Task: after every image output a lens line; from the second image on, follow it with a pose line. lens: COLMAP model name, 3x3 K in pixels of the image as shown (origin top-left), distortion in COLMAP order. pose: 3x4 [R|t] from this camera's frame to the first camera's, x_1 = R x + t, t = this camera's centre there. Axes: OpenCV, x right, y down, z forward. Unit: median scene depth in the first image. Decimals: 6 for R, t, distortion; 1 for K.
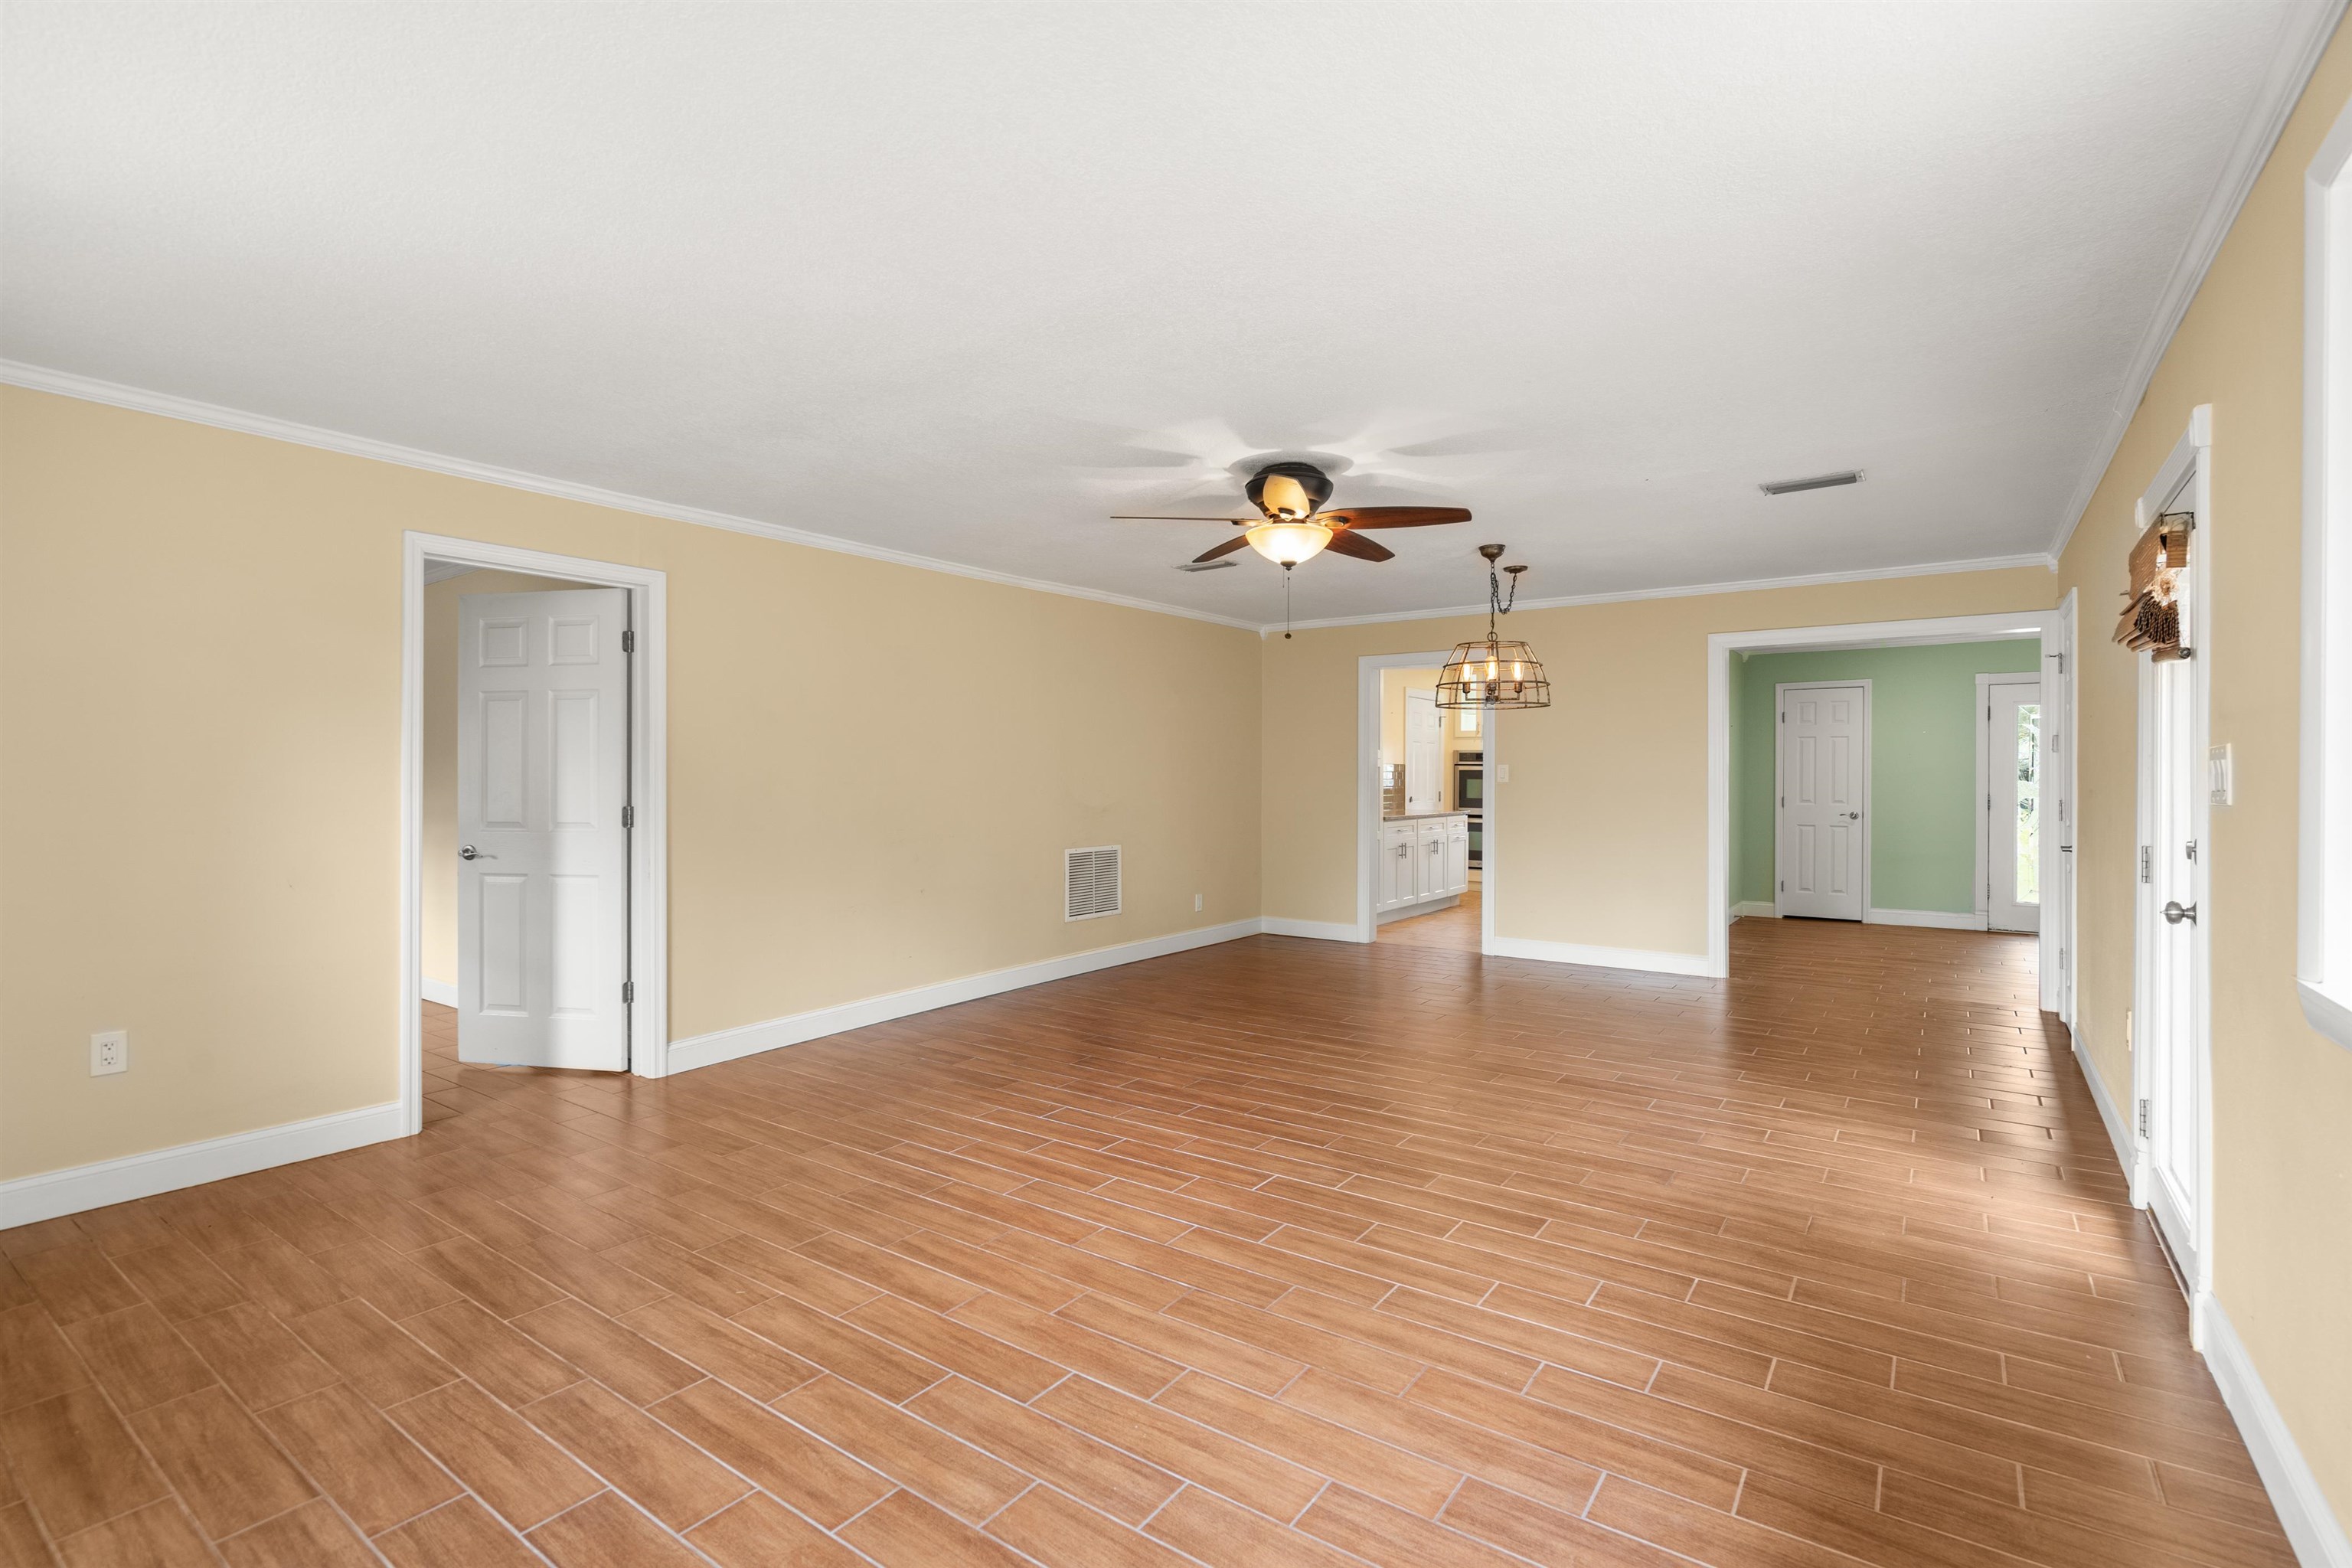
lens RADIAL K [[1071.1, 0, 1196.1], [0, 1071.1, 789.2], [0, 0, 1]] dist [-0.008449, 0.001252]
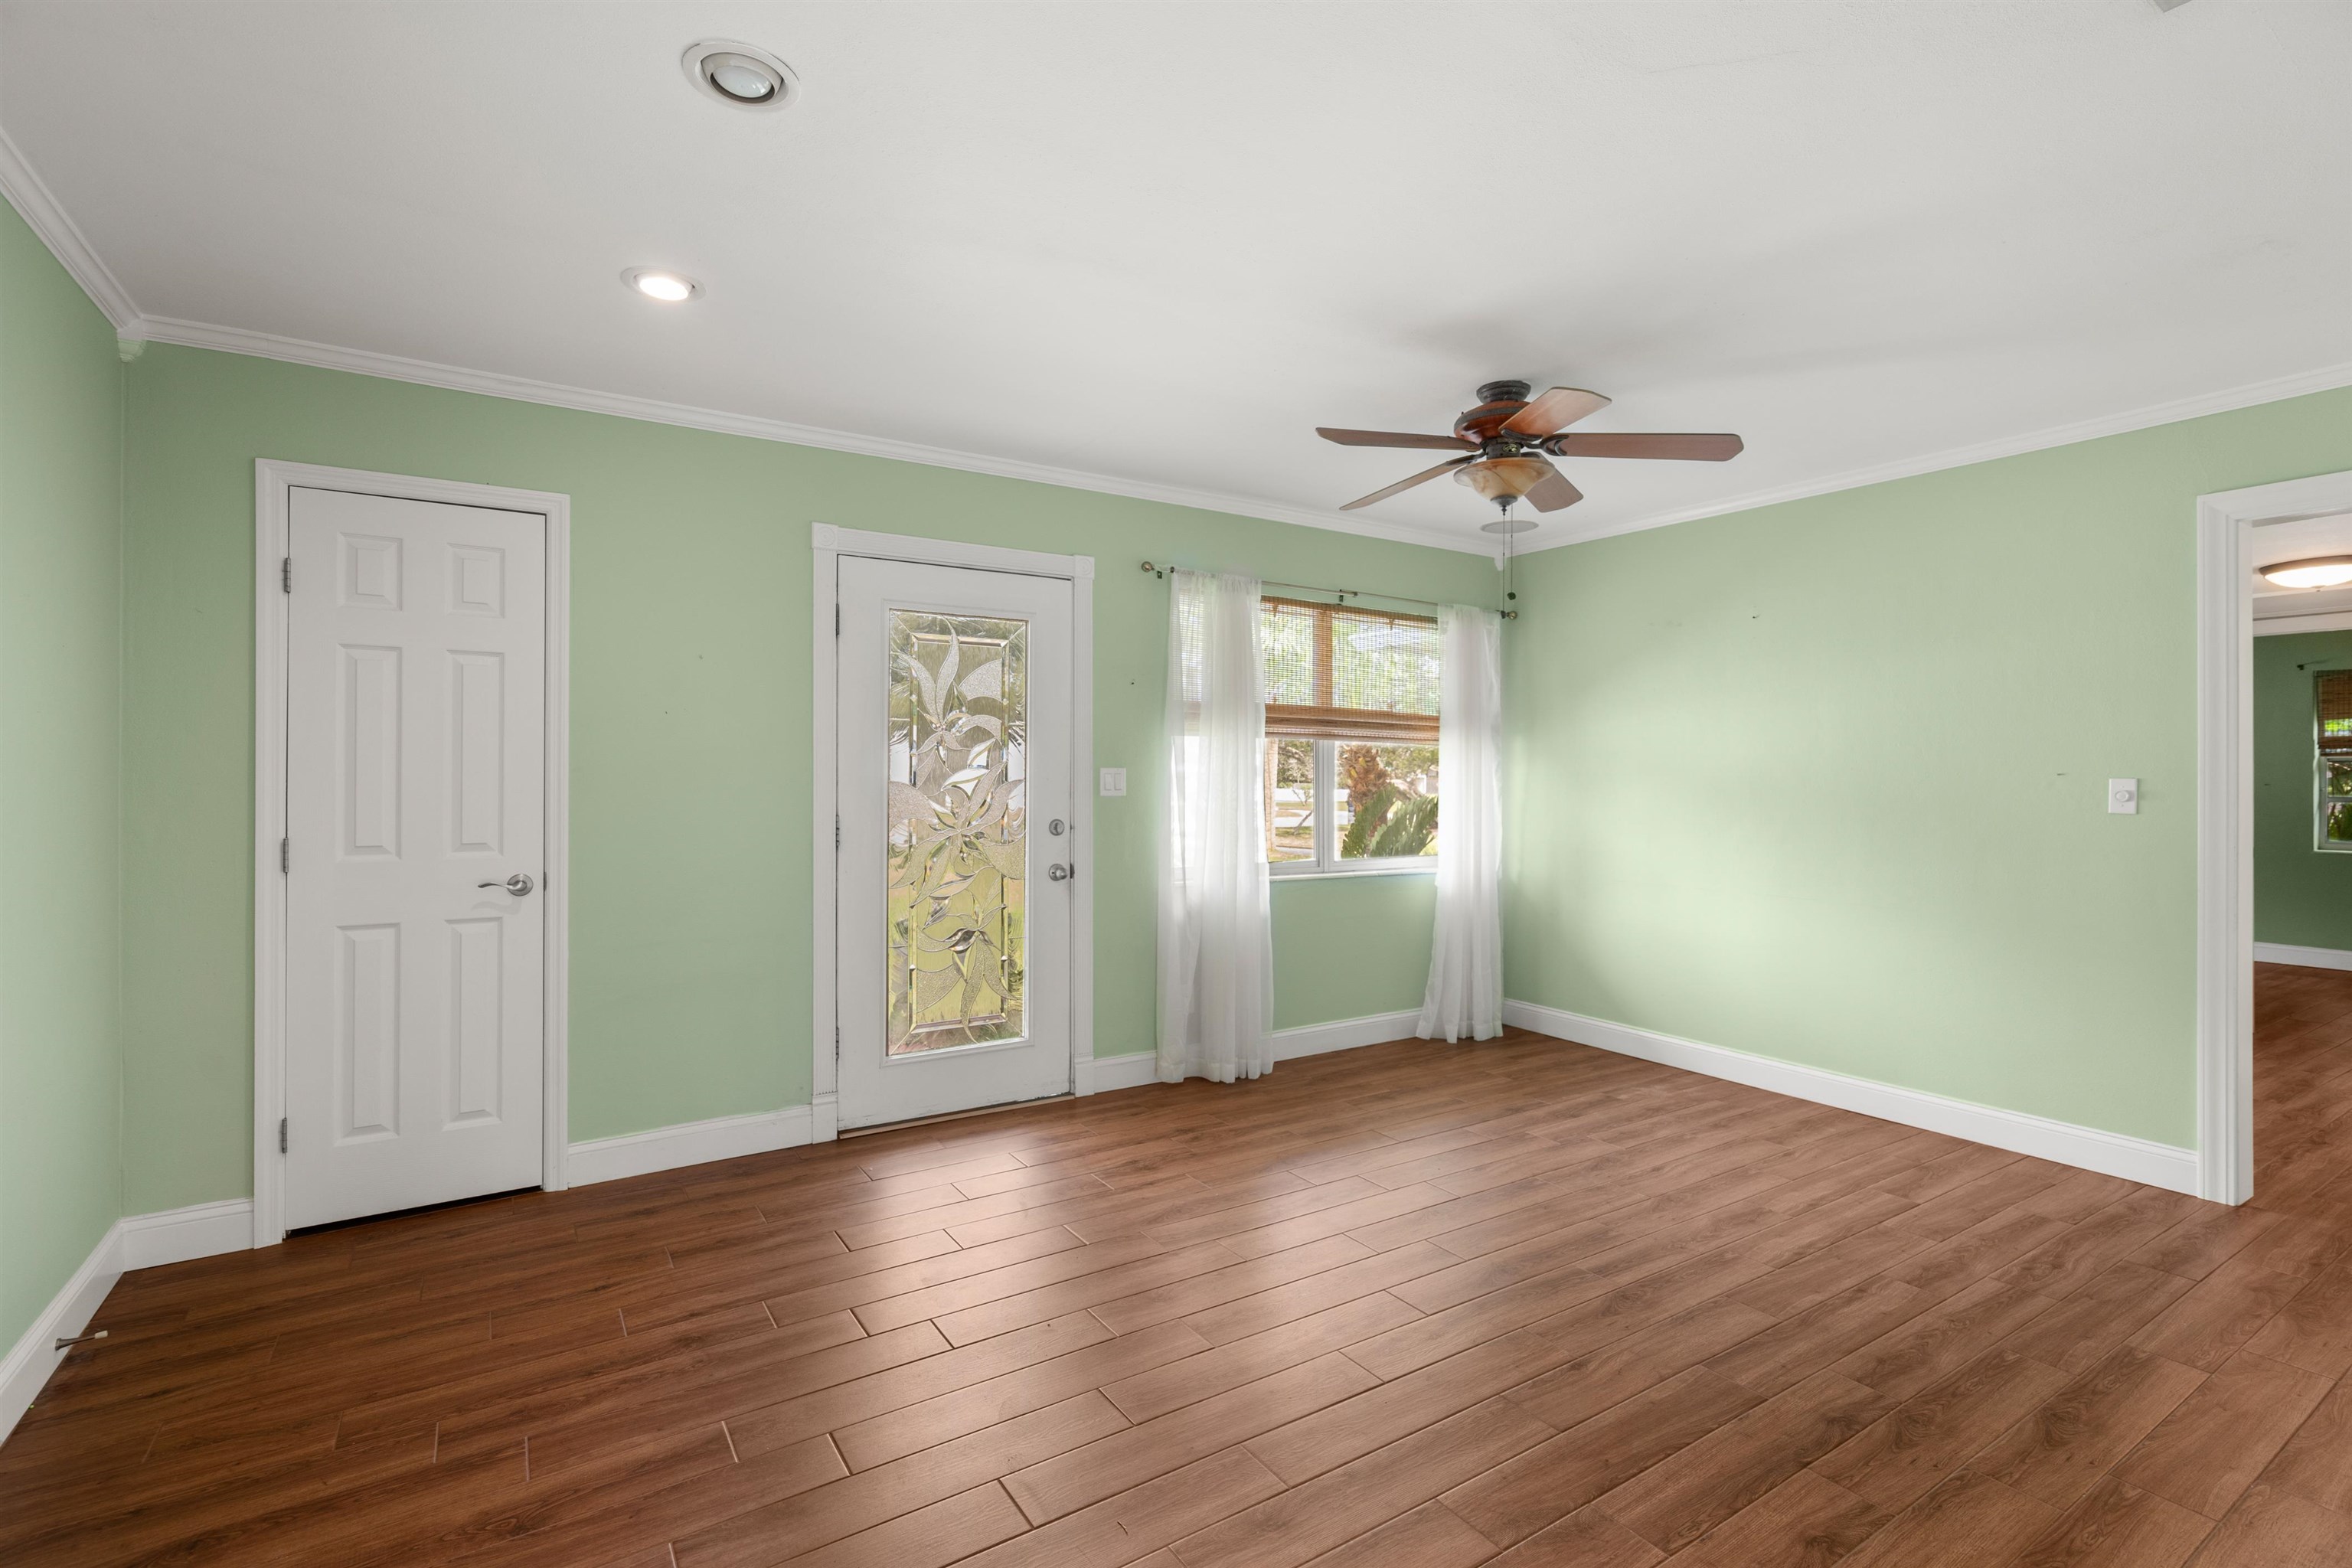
lens RADIAL K [[1071.1, 0, 1180.8], [0, 1071.1, 776.7], [0, 0, 1]] dist [-0.008449, 0.001252]
pose [[0.372101, -0.006821, 0.928167, 0.375544], [-0.004380, 0.999949, 0.009104, -0.014256], [-0.928182, -0.007453, 0.372052, 0.673376]]
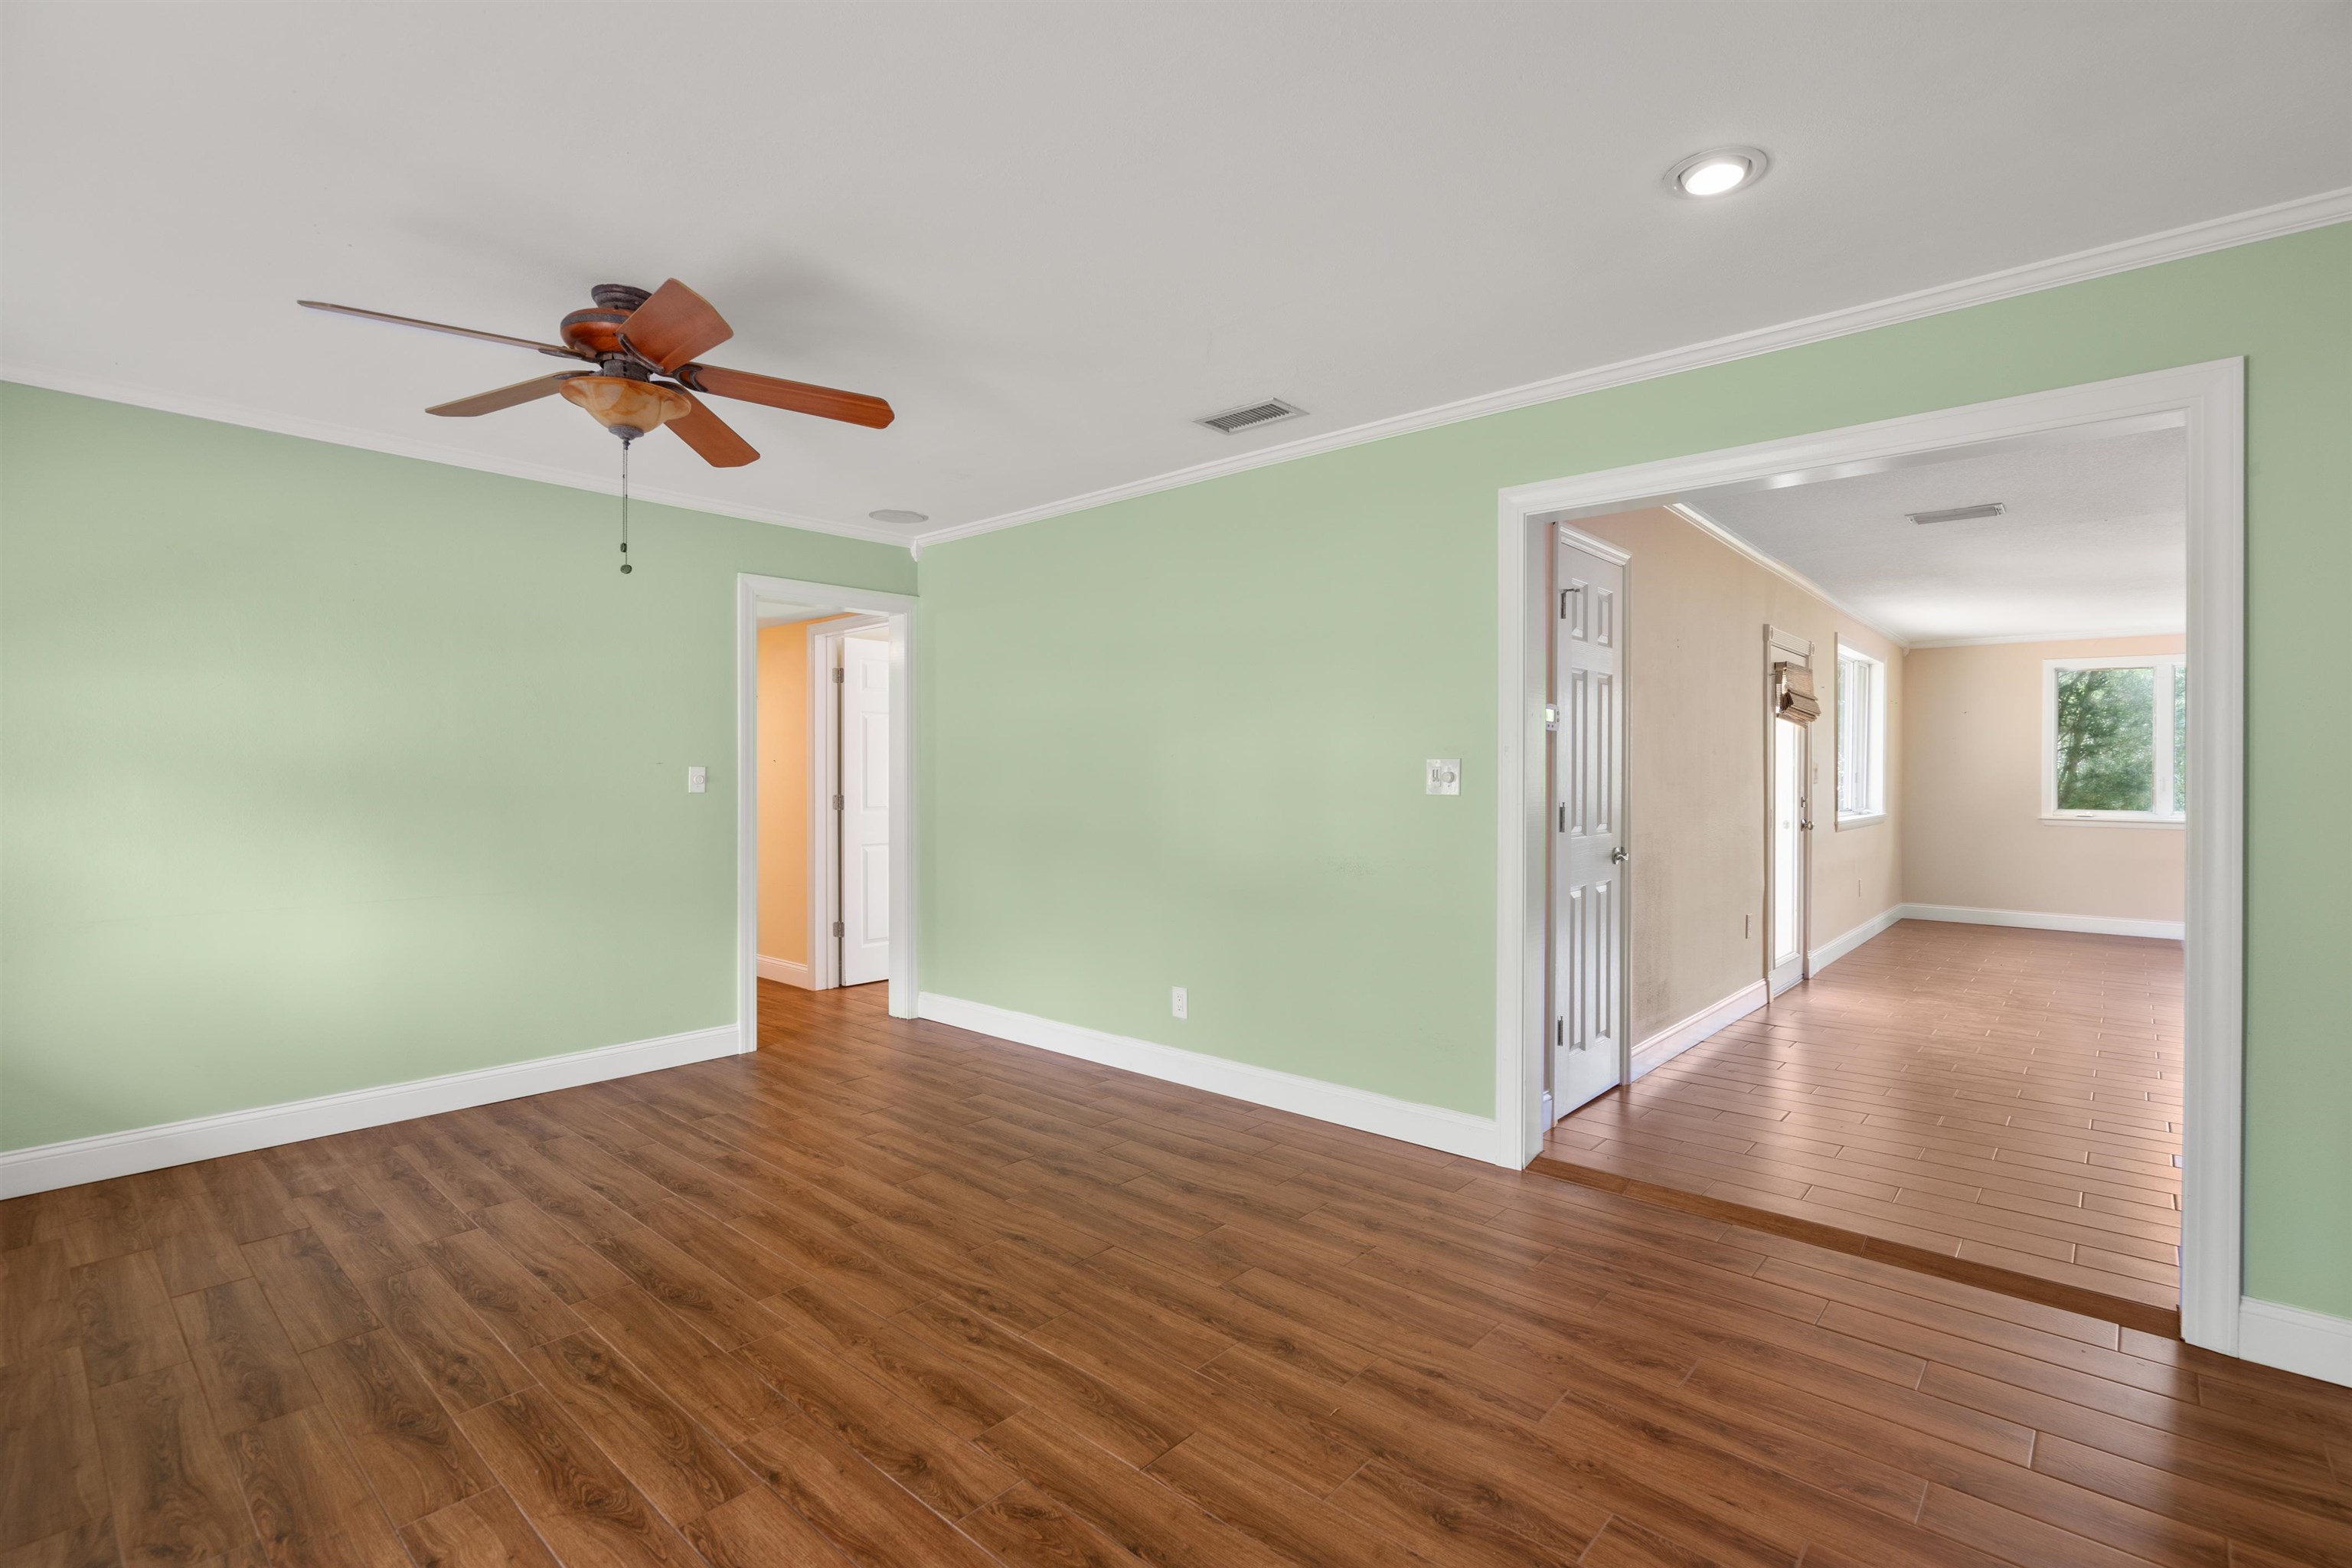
lens RADIAL K [[1071.1, 0, 1175.5], [0, 1071.1, 787.5], [0, 0, 1]] dist [-0.008449, 0.001252]
pose [[-0.993449, -0.008346, 0.113969, 0.557680], [-0.007346, 0.999931, 0.009194, -0.008207], [-0.114038, 0.008297, -0.993442, 0.973496]]
